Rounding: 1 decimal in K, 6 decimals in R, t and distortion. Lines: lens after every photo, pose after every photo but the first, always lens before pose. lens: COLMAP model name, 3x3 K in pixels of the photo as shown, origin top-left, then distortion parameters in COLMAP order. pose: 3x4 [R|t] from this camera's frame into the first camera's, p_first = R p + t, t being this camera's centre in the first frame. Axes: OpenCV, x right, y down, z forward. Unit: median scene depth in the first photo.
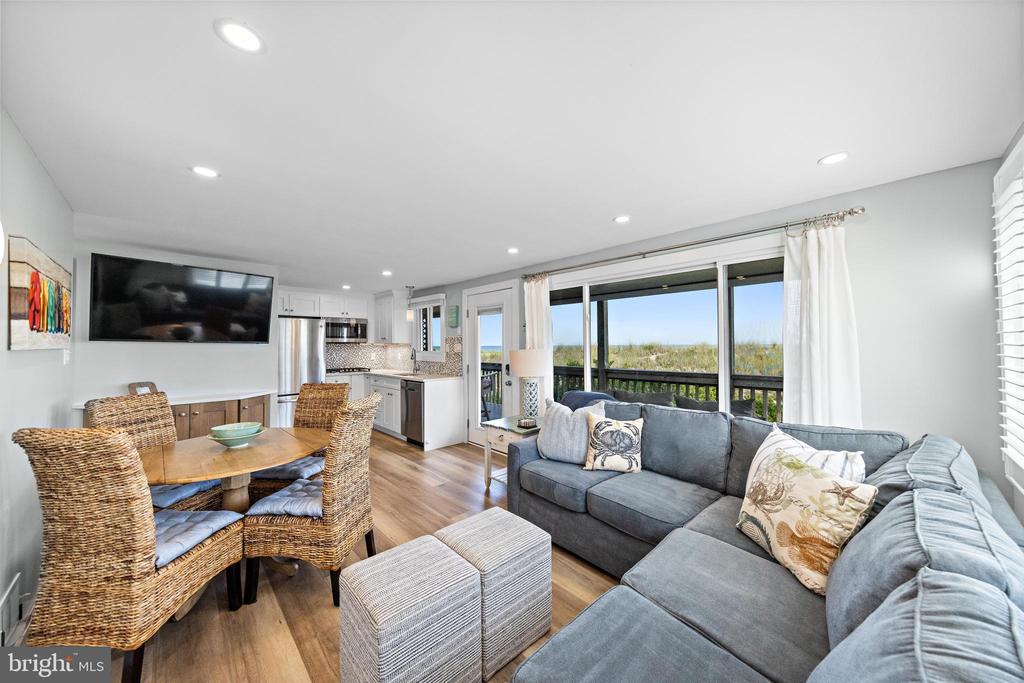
lens RADIAL K [[355.3, 0, 512.0], [0, 355.3, 340.5], [0, 0, 1]] dist [0.002100, -0.000060]
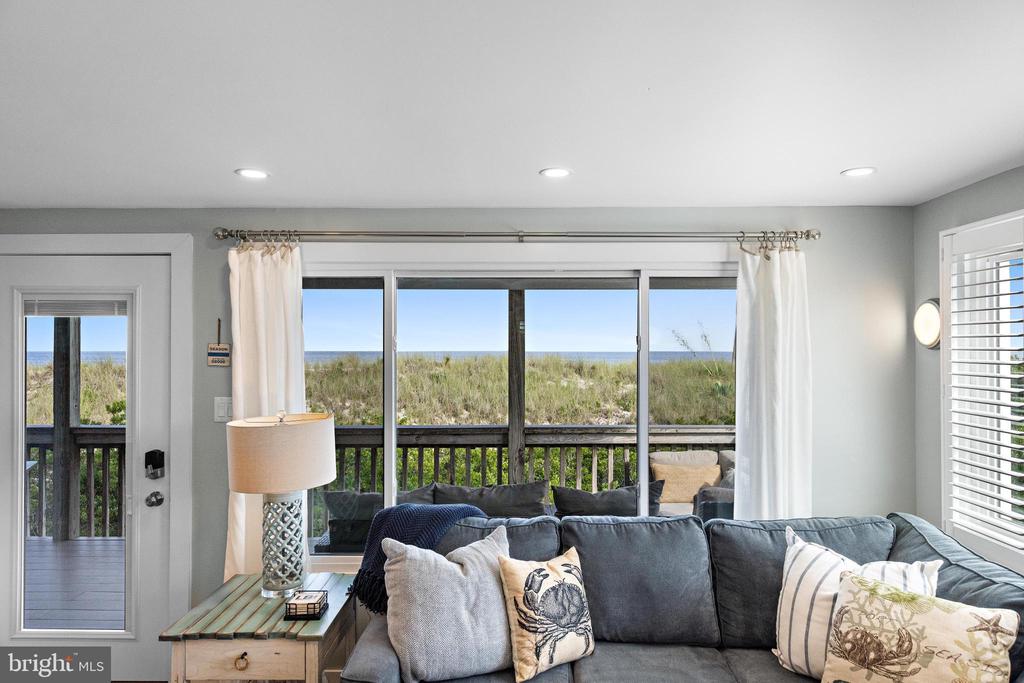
lens RADIAL K [[652.4, 0, 512.7], [0, 652.4, 347.3], [0, 0, 1]] dist [0.005363, 0.004281]
pose [[0.696650, 0.008785, 0.717358, -0.318373], [-0.014167, 0.999898, 0.001514, -0.066260], [-0.717272, -0.011218, 0.696703, 0.285487]]
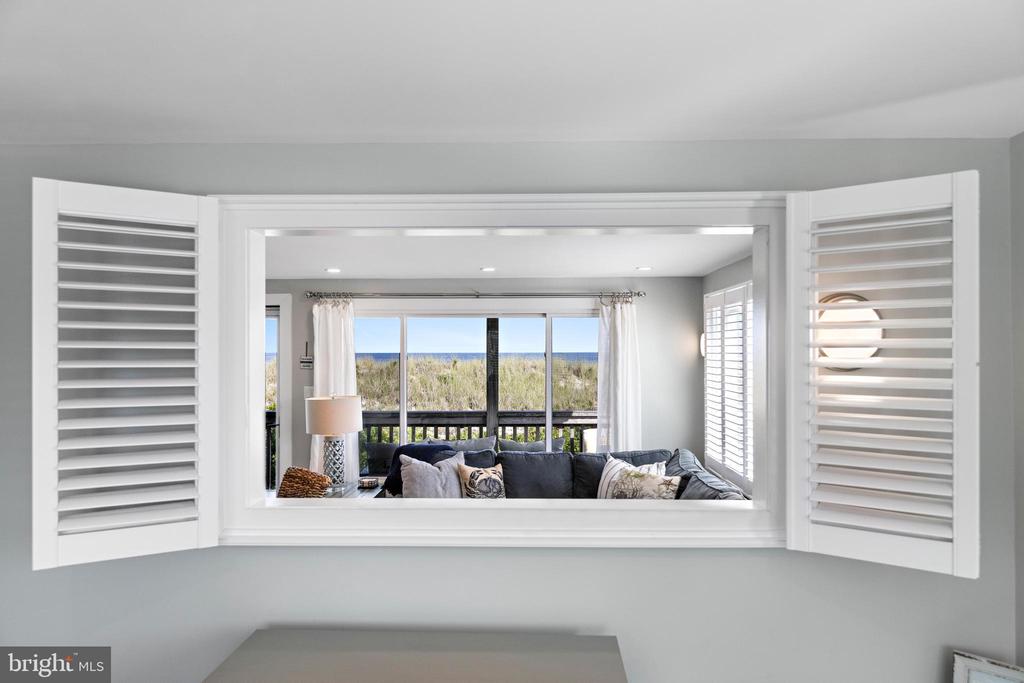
lens RADIAL K [[681.2, 0, 514.1], [0, 681.2, 349.5], [0, 0, 1]] dist [0.022152, 0.000045]
pose [[0.712010, 0.006212, 0.702142, -0.761683], [-0.012190, 0.999920, 0.003515, -0.092341], [-0.702063, -0.011062, 0.712029, -0.333646]]
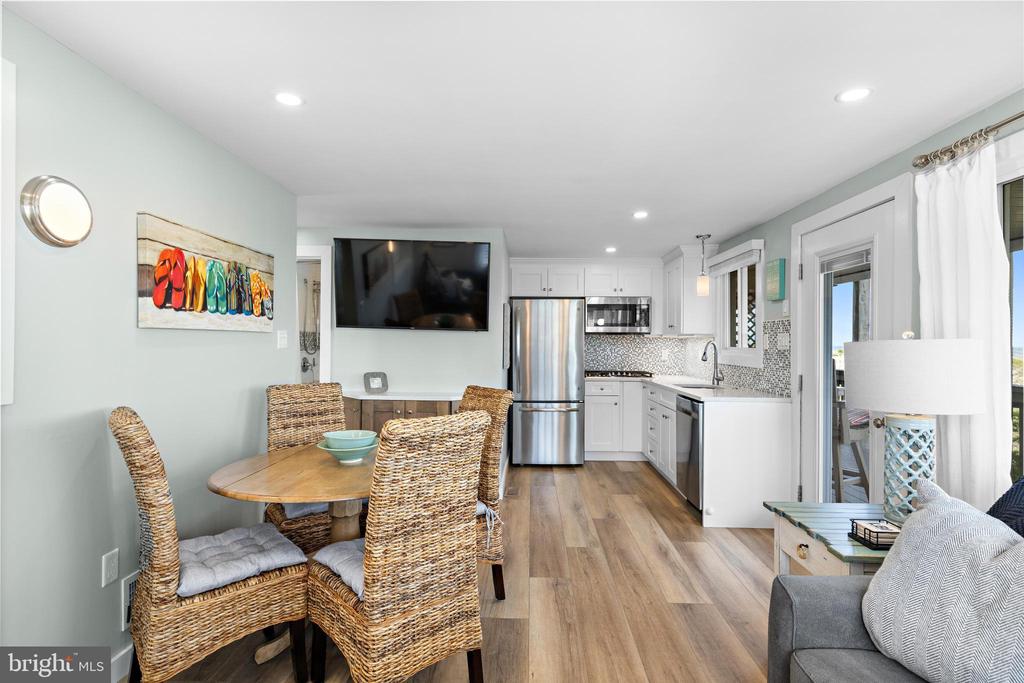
lens RADIAL K [[506.3, 0, 513.9], [0, 506.3, 342.1], [0, 0, 1]] dist [0.004532, -0.000378]
pose [[0.696794, 0.009897, -0.717203, 0.149206], [-0.001948, 0.999927, 0.011906, 0.020651], [0.717269, -0.006899, 0.696762, 0.321301]]
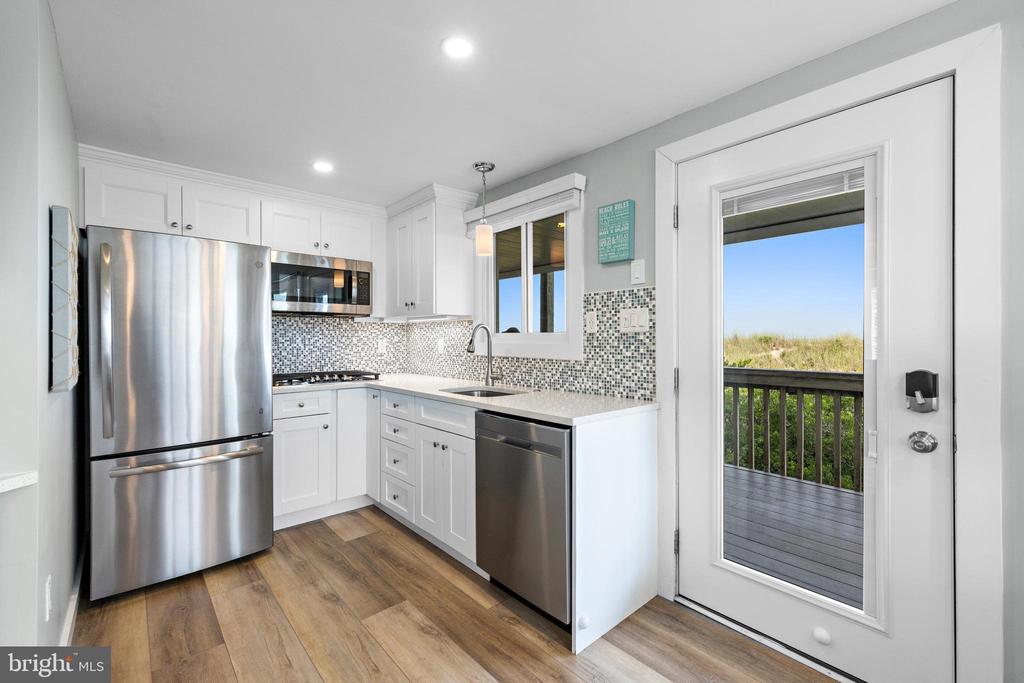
lens RADIAL K [[433.2, 0, 513.3], [0, 433.2, 340.2], [0, 0, 1]] dist [0.001222, 0.000594]
pose [[0.999310, 0.004642, -0.036855, -0.381654], [-0.004049, 0.999862, 0.016131, 0.050594], [0.036925, -0.015970, 0.999190, 0.844705]]
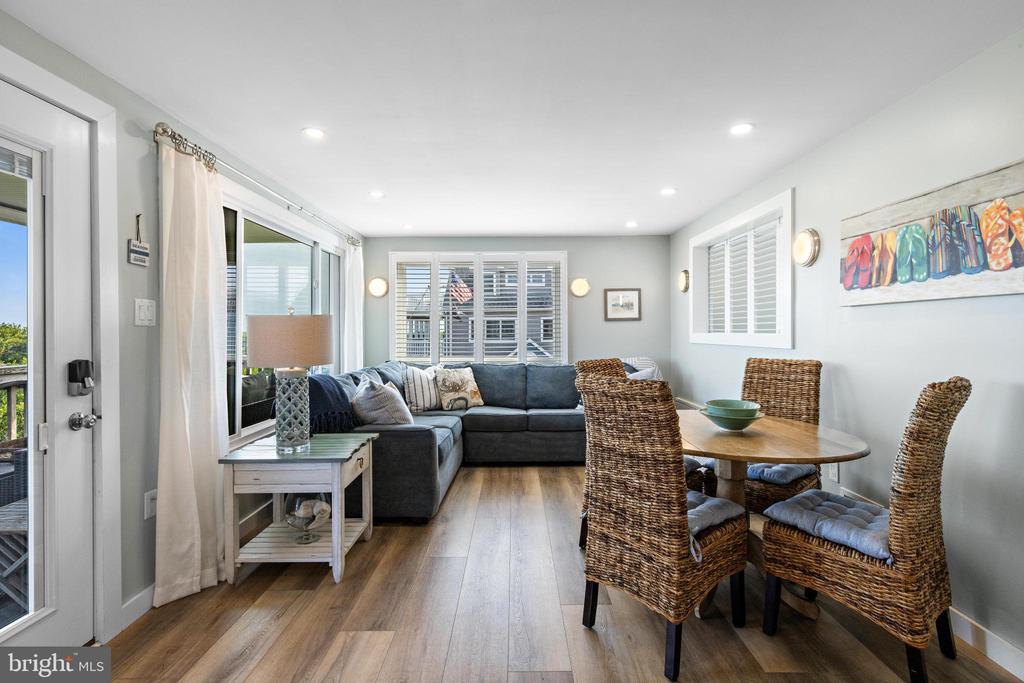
lens RADIAL K [[476.3, 0, 520.2], [0, 476.3, 330.7], [0, 0, 1]] dist [0.002430, -0.000712]
pose [[-0.728059, 0.008006, 0.685467, -0.728778], [-0.000442, 0.999926, -0.012147, 0.058539], [-0.685514, -0.009147, -0.728002, 1.317688]]
